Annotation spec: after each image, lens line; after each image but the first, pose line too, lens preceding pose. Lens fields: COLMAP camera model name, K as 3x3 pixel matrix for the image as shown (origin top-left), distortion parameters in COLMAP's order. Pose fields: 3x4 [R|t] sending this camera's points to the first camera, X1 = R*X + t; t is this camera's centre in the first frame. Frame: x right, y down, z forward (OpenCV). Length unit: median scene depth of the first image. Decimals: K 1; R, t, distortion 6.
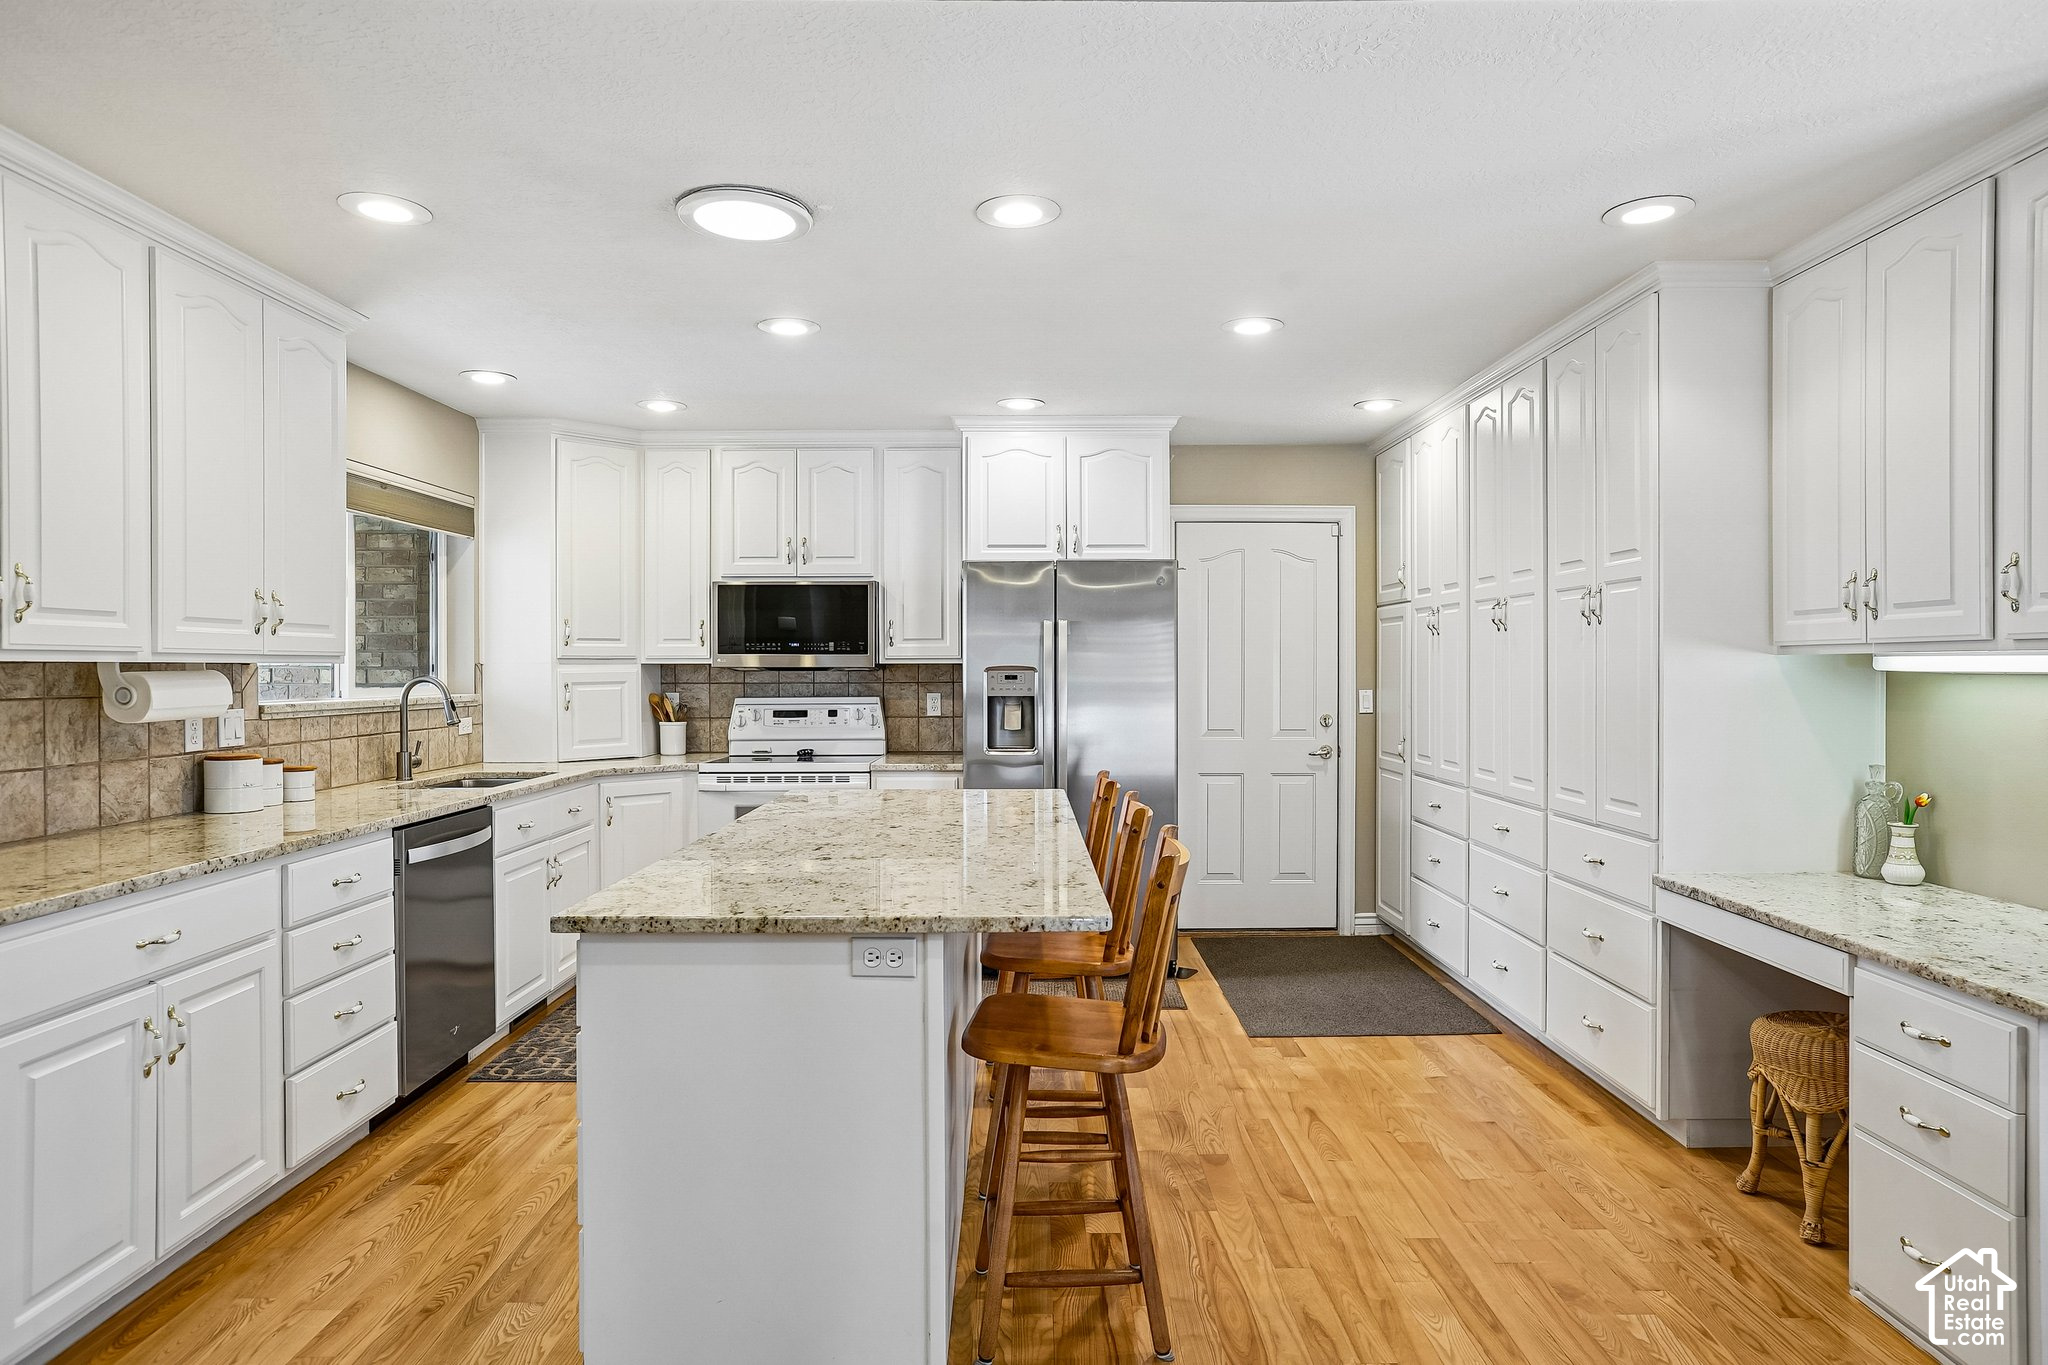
lens RADIAL K [[1209.0, 0, 1028.2], [0, 1209.0, 676.5], [0, 0, 1]] dist [-0.049011, 0.037207]
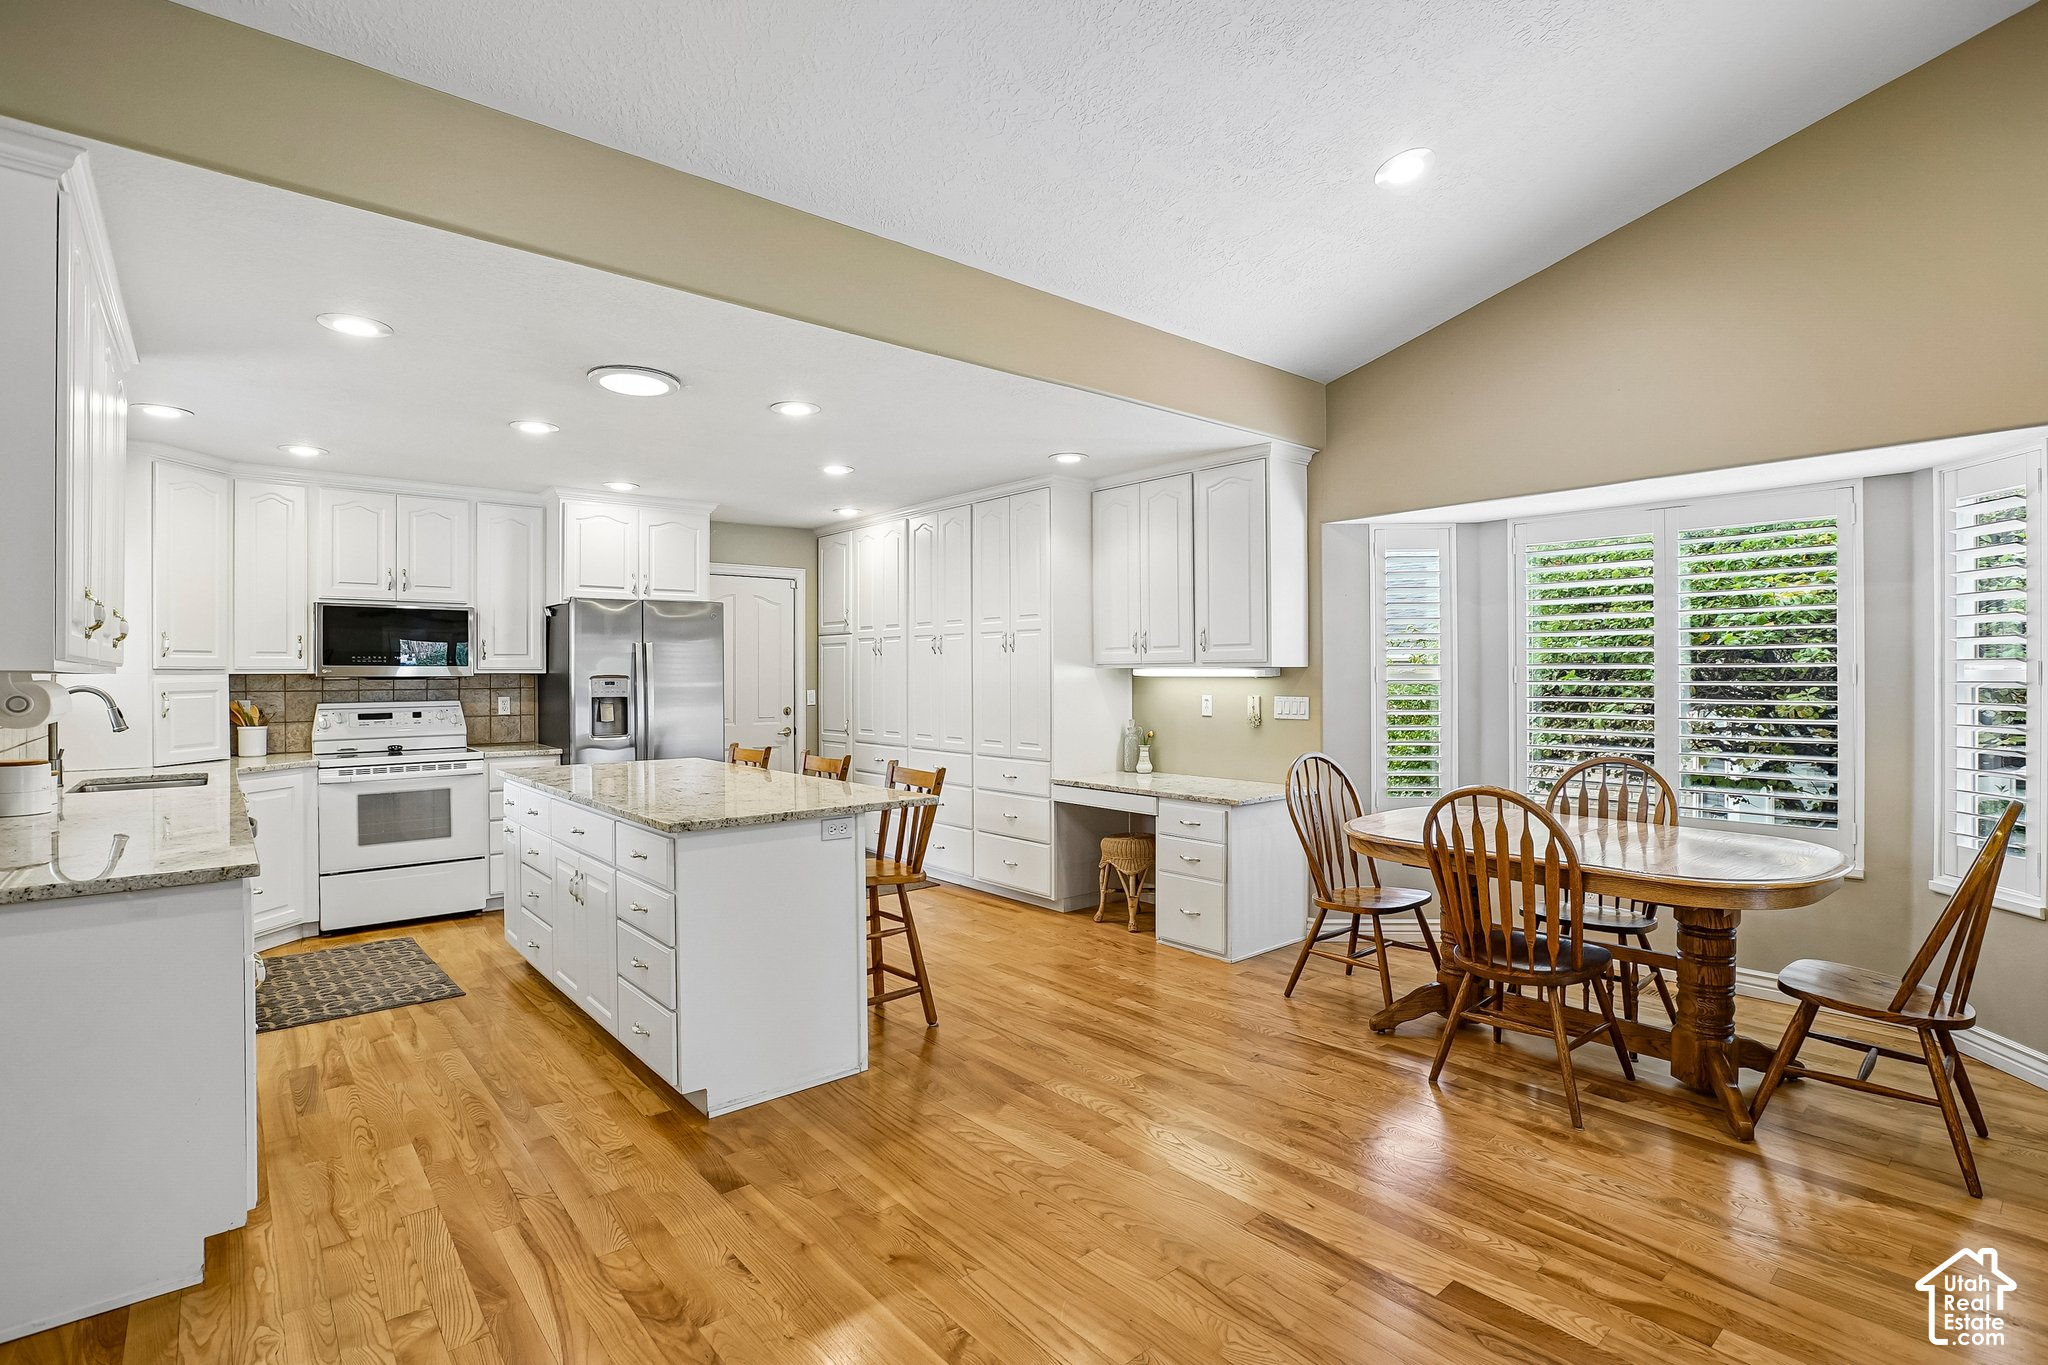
lens RADIAL K [[975.0, 0, 1039.8], [0, 975.0, 672.2], [0, 0, 1]] dist [-0.058837, 0.026347]
pose [[0.760669, -0.000686, 0.649139, -0.346656], [0.008345, 0.999927, -0.008722, 0.001748], [-0.649086, 0.012052, 0.760619, -0.145792]]
